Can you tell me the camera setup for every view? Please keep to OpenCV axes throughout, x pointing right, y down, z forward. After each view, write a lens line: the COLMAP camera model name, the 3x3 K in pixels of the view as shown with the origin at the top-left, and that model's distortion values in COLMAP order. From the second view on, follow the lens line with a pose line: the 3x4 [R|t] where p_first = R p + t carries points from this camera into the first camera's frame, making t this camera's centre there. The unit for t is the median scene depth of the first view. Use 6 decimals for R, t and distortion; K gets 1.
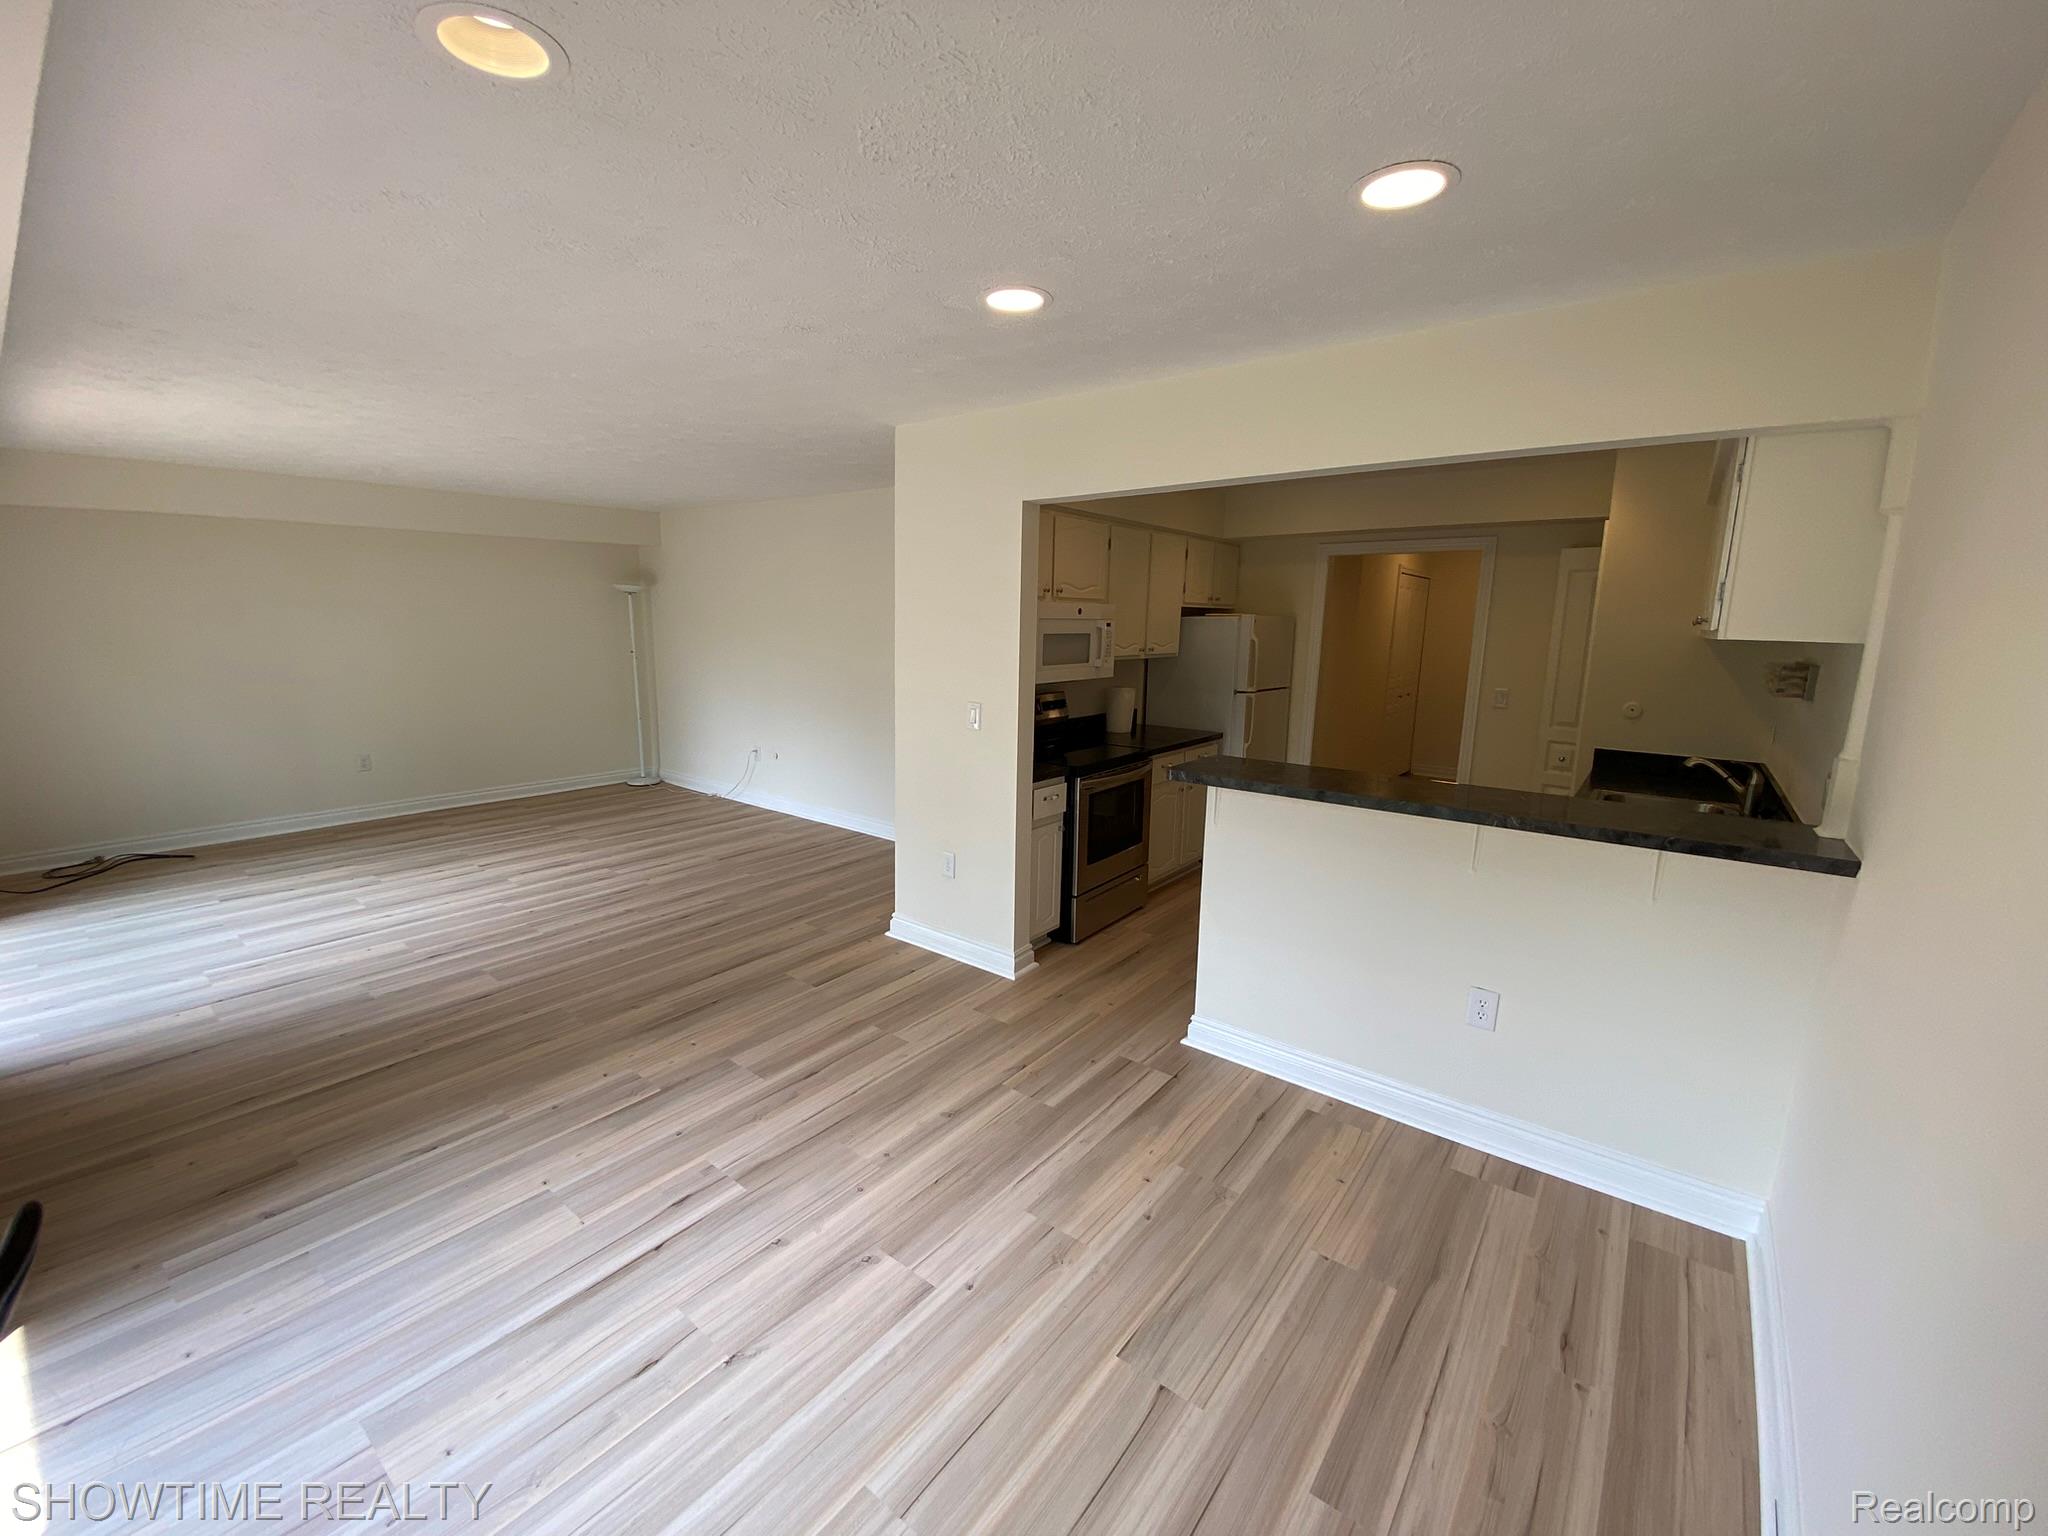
lens RADIAL K [[828.3, 0, 1018.4], [0, 828.3, 757.3], [0, 0, 1]] dist [0.003572, -0.012502]
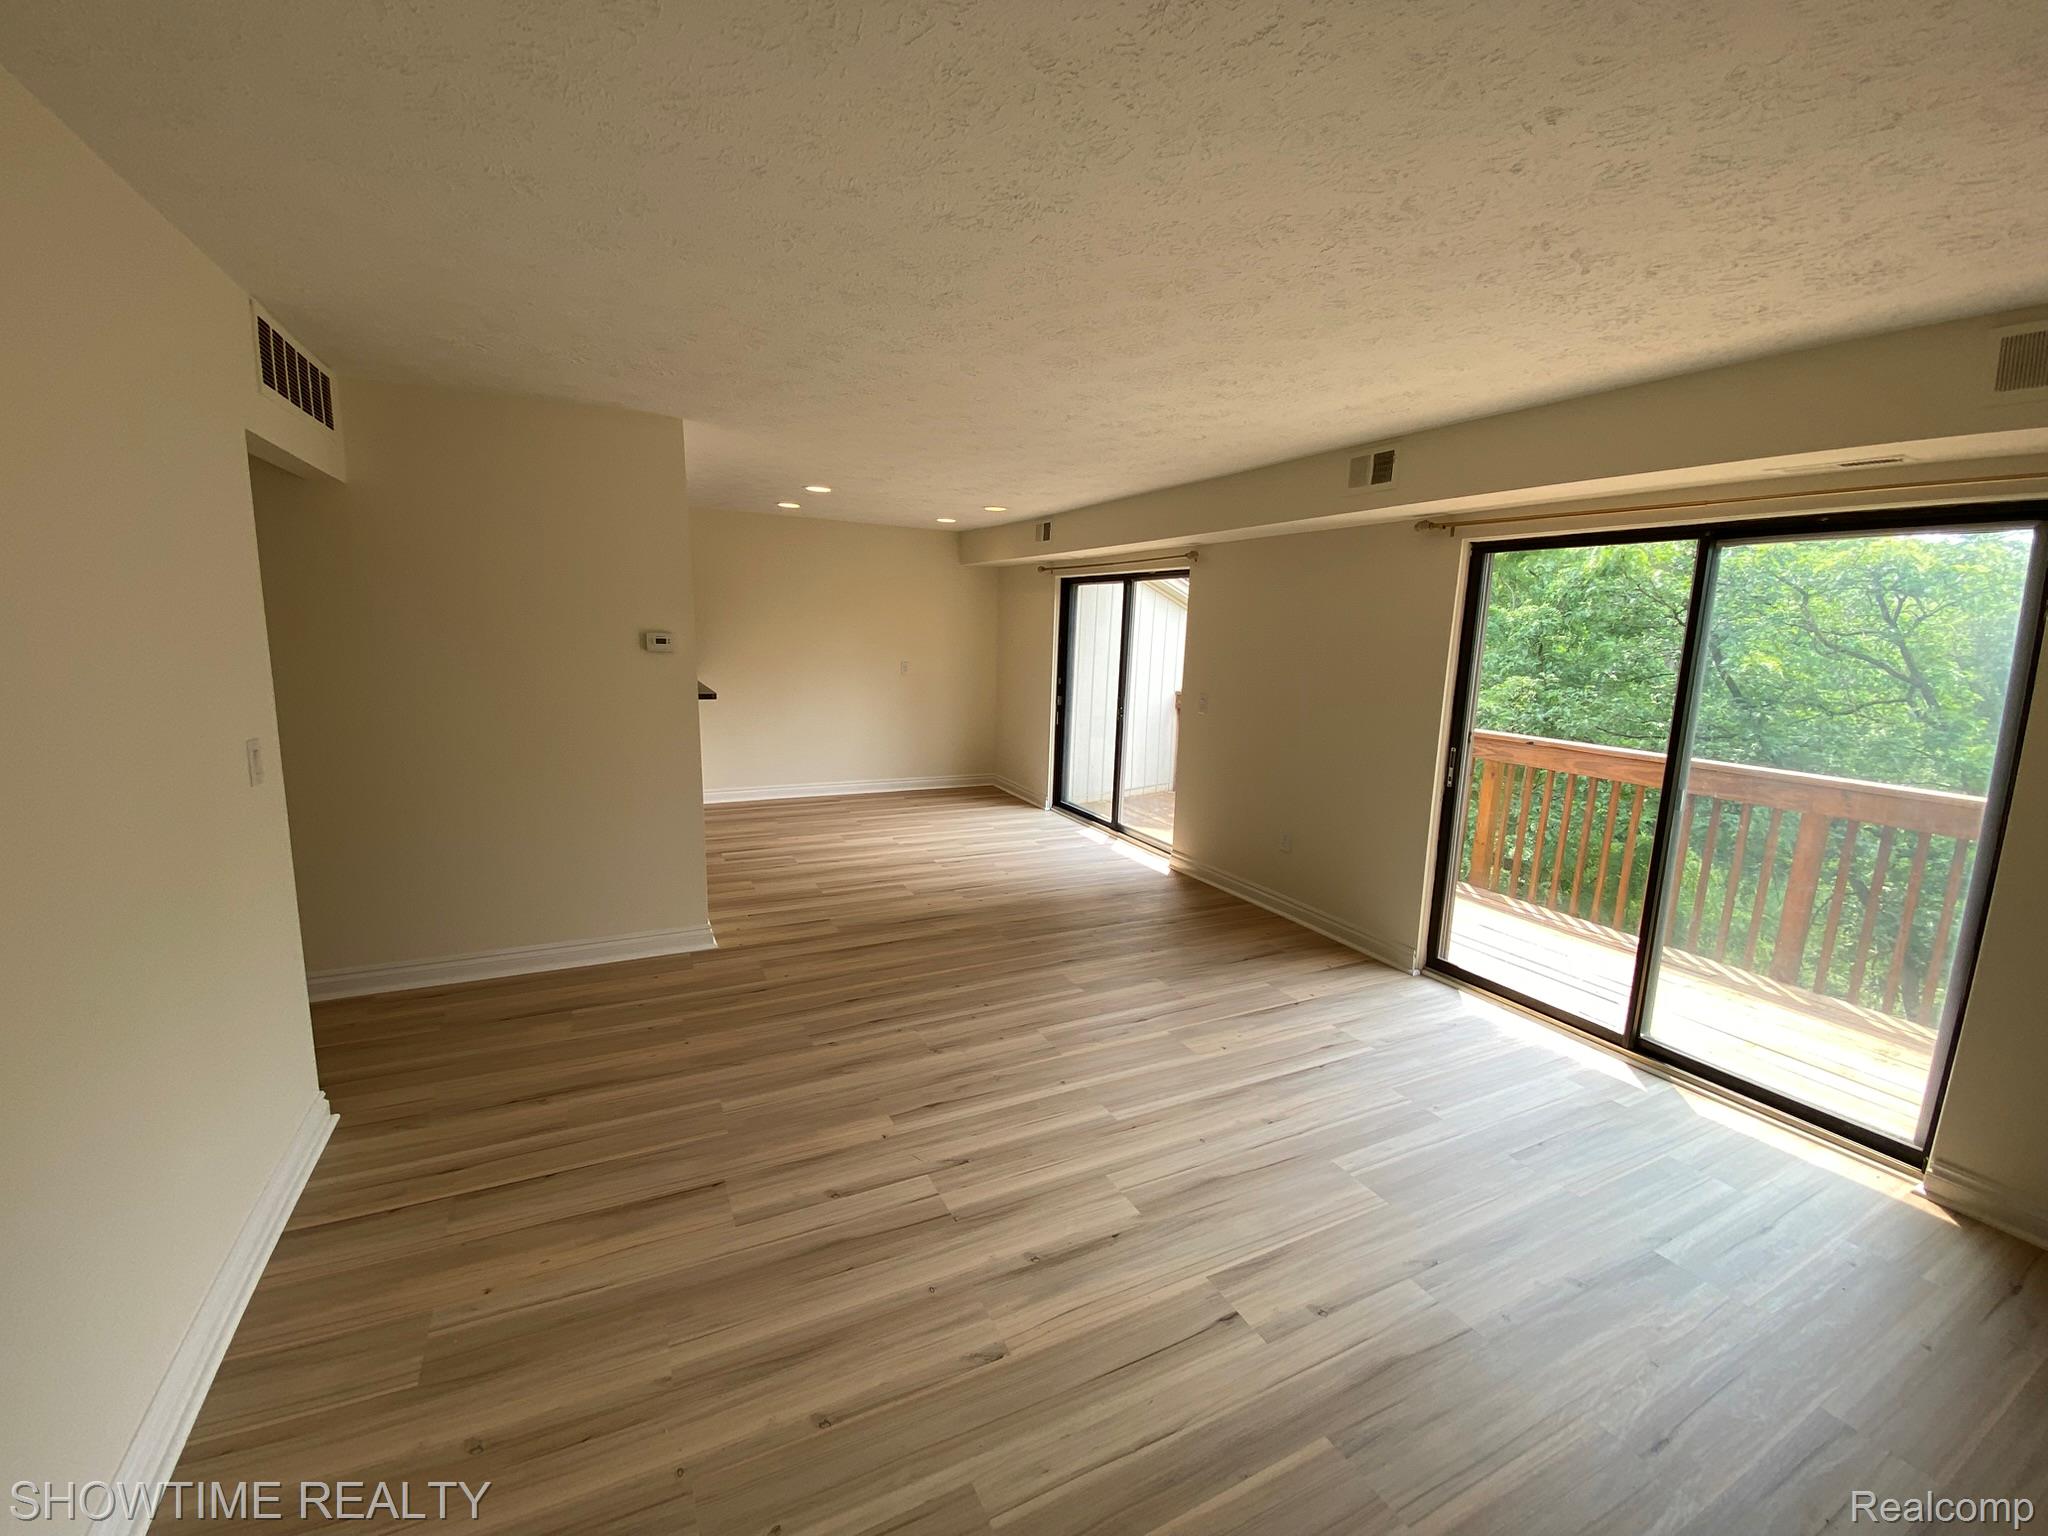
lens RADIAL K [[828.3, 0, 1023.8], [0, 828.3, 767.3], [0, 0, 1]] dist [0.003572, -0.012502]
pose [[-0.904333, -0.116317, 0.410673, -0.906494], [0.025562, 0.945665, 0.324135, -0.306873], [-0.426061, 0.303623, -0.852223, 1.696974]]
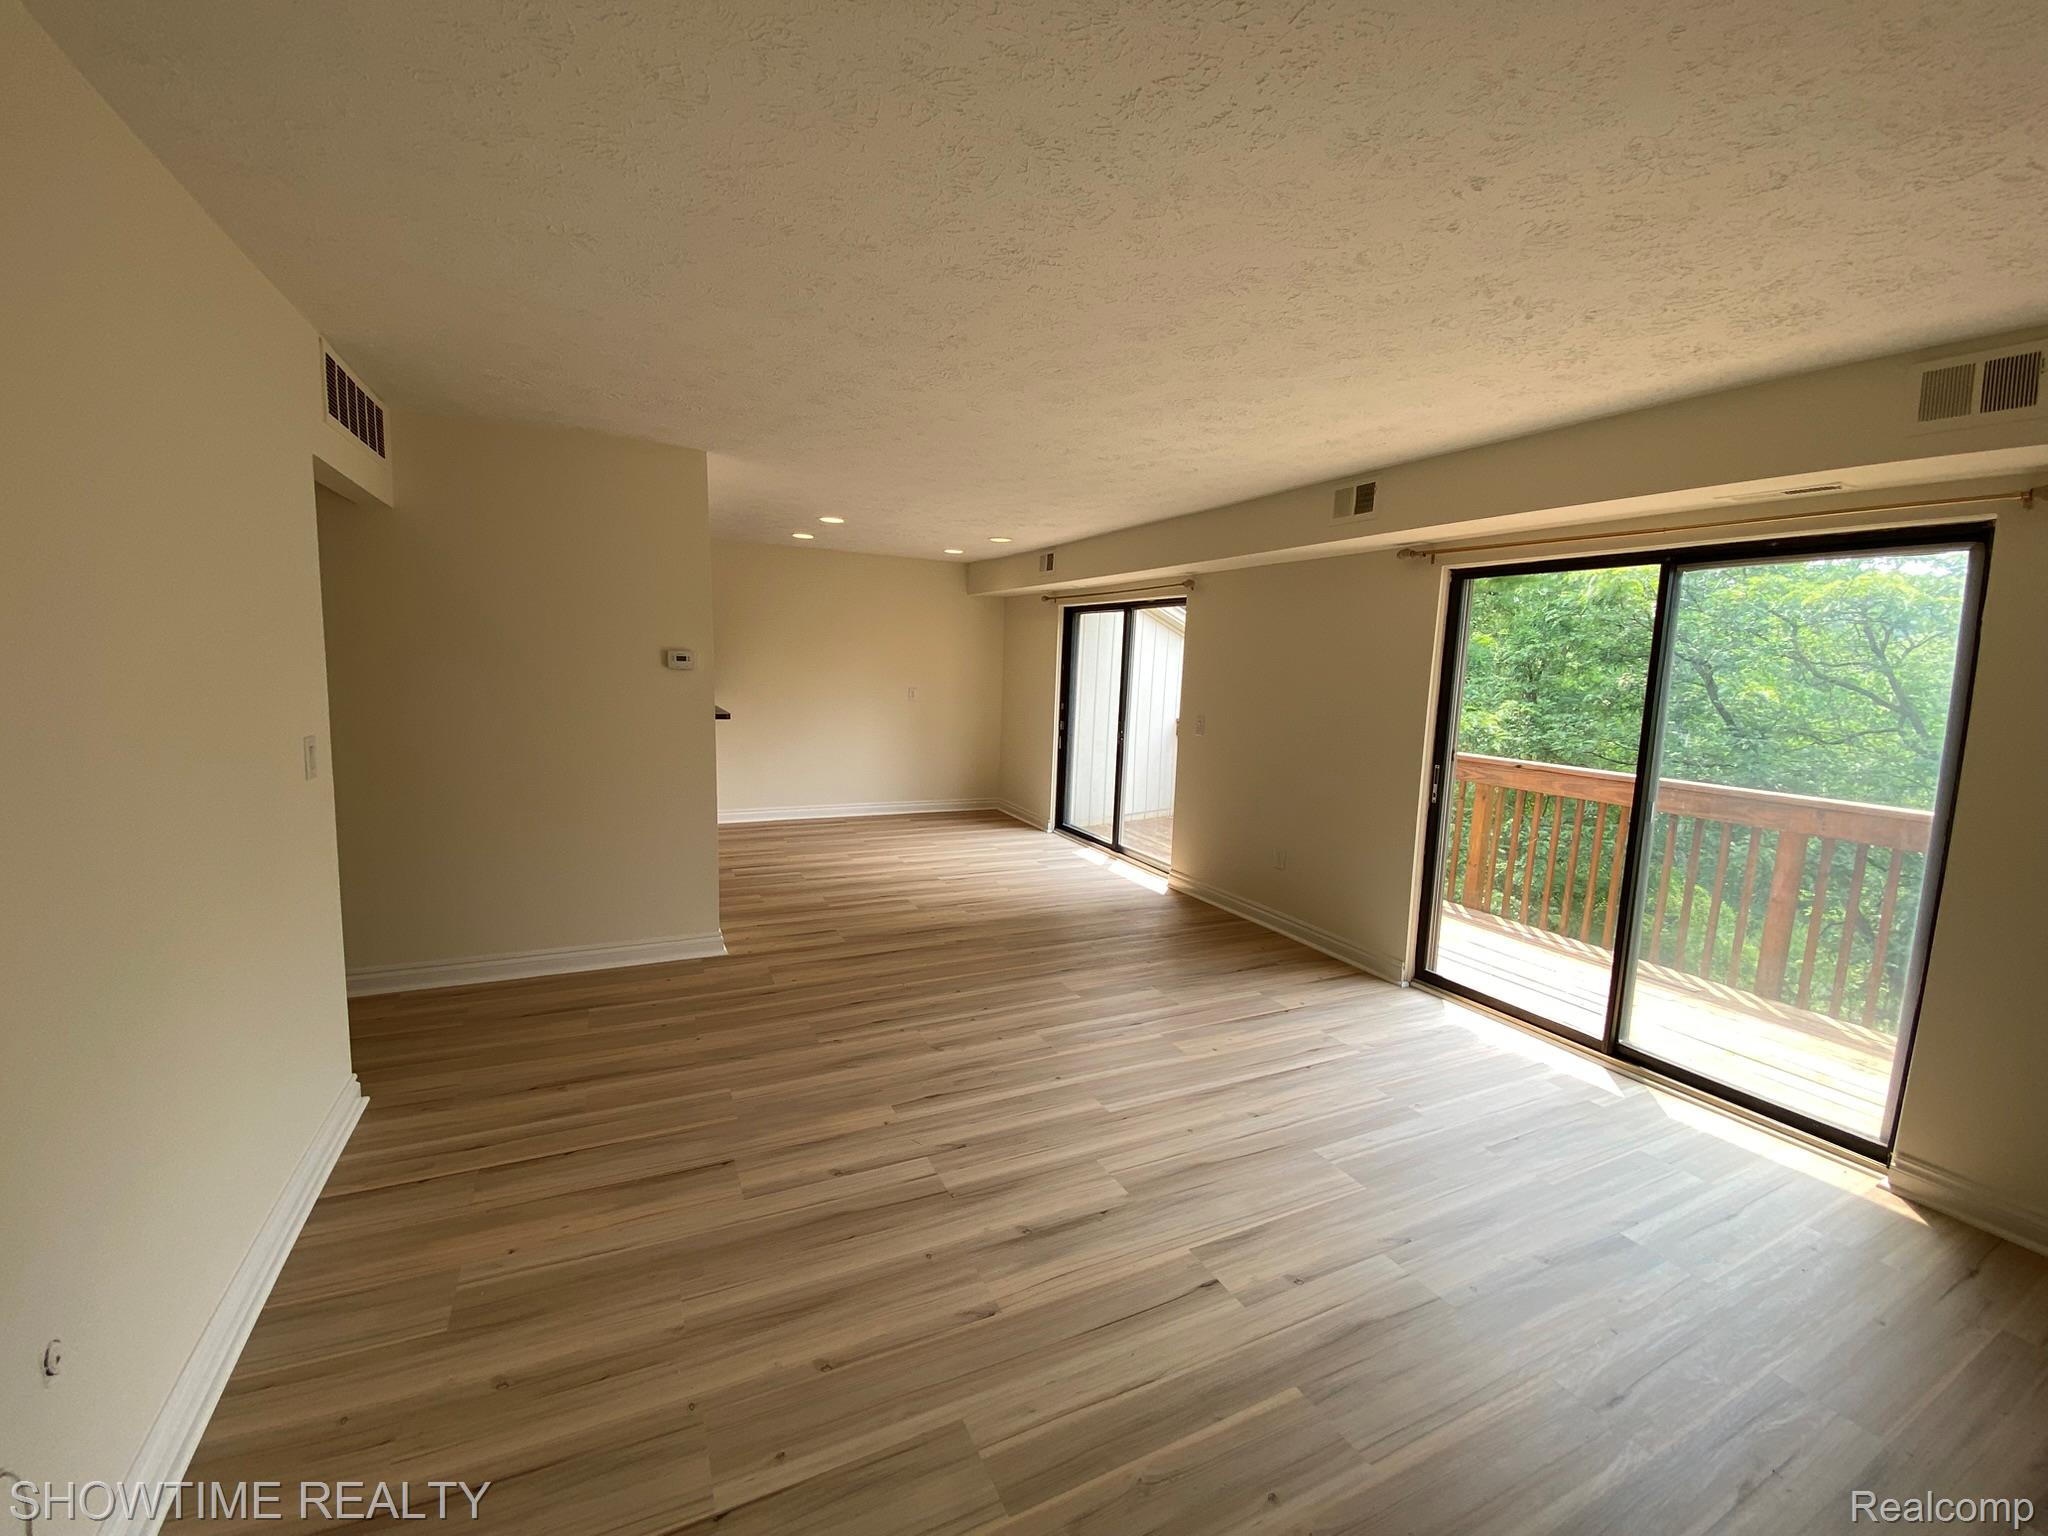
lens RADIAL K [[828.3, 0, 1022.6], [0, 828.3, 768.8], [0, 0, 1]] dist [0.003572, -0.012502]
pose [[-0.899590, -0.105553, 0.423788, -0.934105], [0.021939, 0.958208, 0.285231, -0.295836], [-0.436184, 0.265888, -0.859678, 1.737937]]
